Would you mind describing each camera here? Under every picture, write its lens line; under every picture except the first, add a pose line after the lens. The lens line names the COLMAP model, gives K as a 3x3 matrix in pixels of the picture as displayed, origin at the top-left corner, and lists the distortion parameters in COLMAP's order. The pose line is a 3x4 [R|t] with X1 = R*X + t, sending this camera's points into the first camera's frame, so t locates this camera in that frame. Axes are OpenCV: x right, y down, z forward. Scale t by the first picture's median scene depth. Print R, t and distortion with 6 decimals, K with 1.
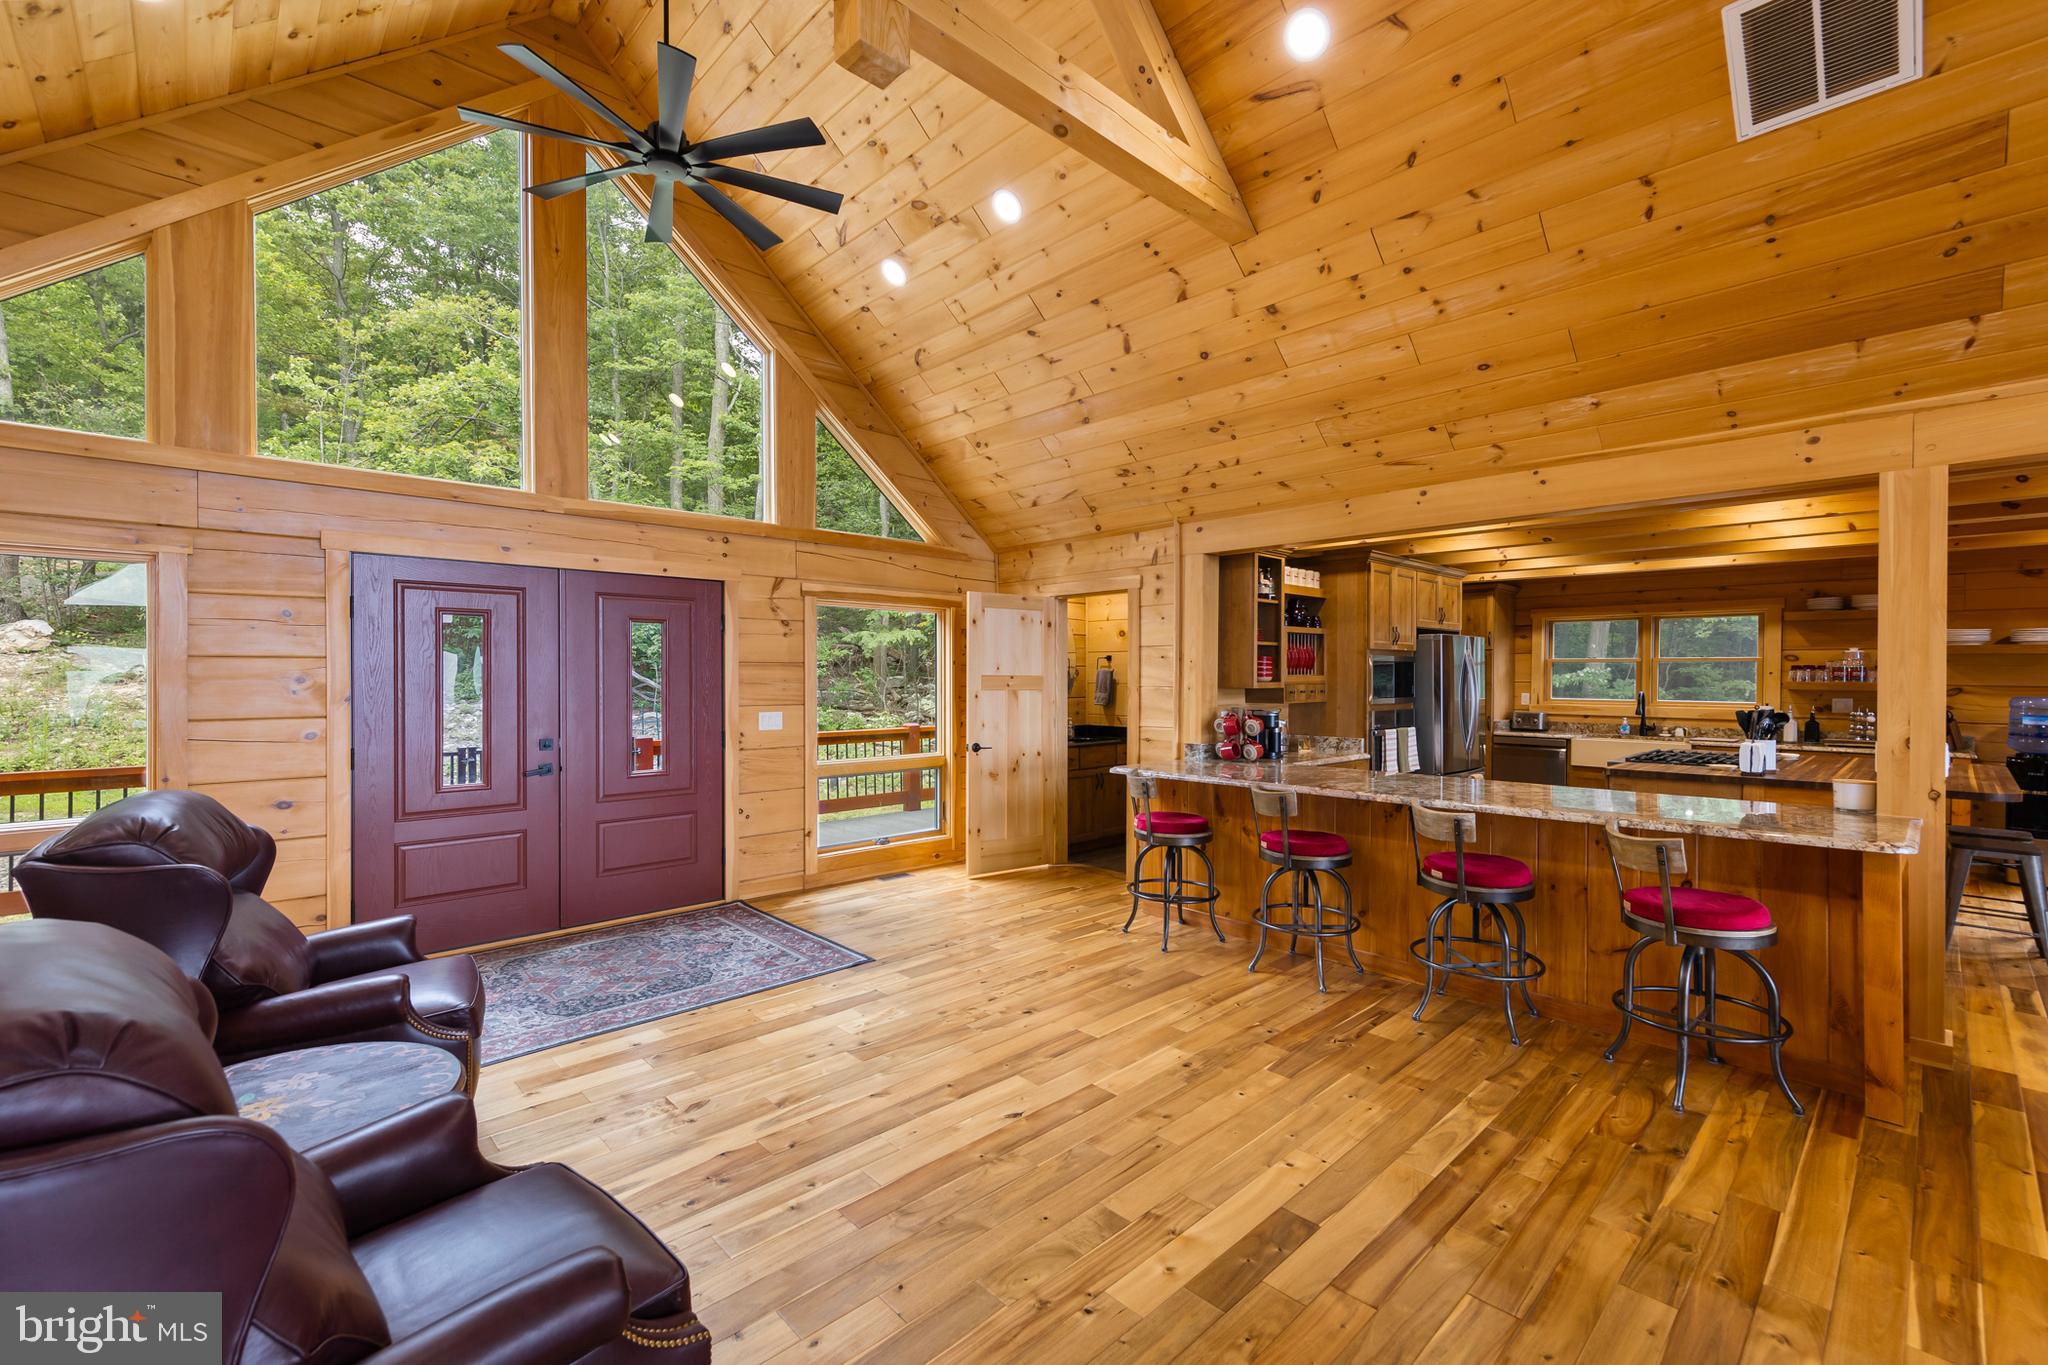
lens RADIAL K [[866.7, 0, 1032.5], [0, 866.7, 677.2], [0, 0, 1]] dist [0.009988, -0.000604]
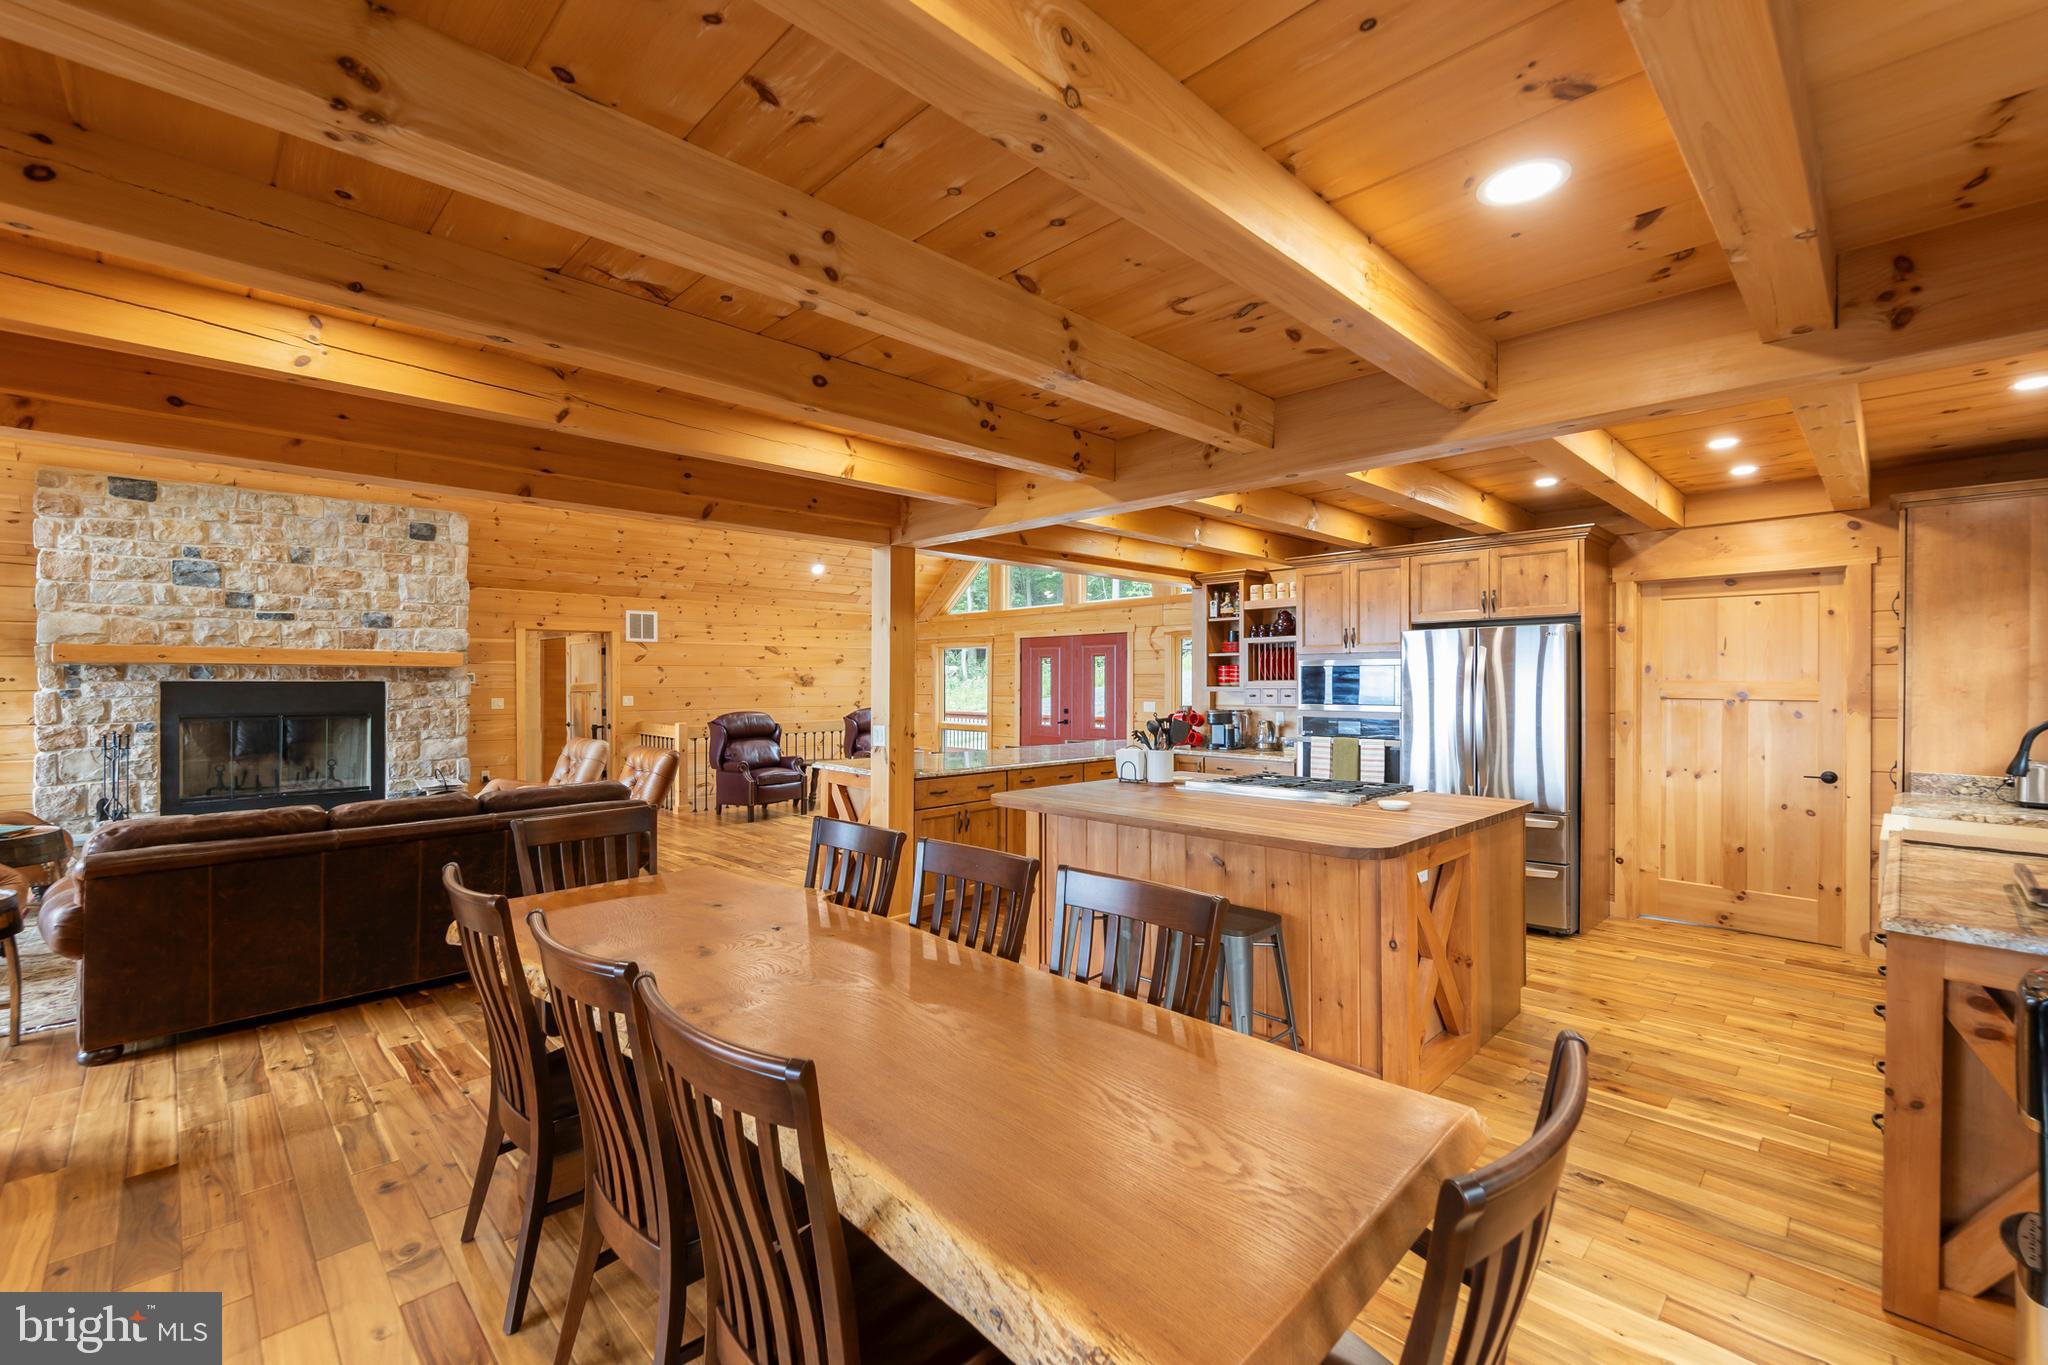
lens RADIAL K [[866.7, 0, 1035.9], [0, 866.7, 678.9], [0, 0, 1]] dist [0.009988, -0.000604]
pose [[0.034089, -0.003810, -0.999412, 2.172026], [0.000341, 0.999993, -0.003801, -0.000799], [0.999419, -0.000211, 0.034091, 1.011769]]
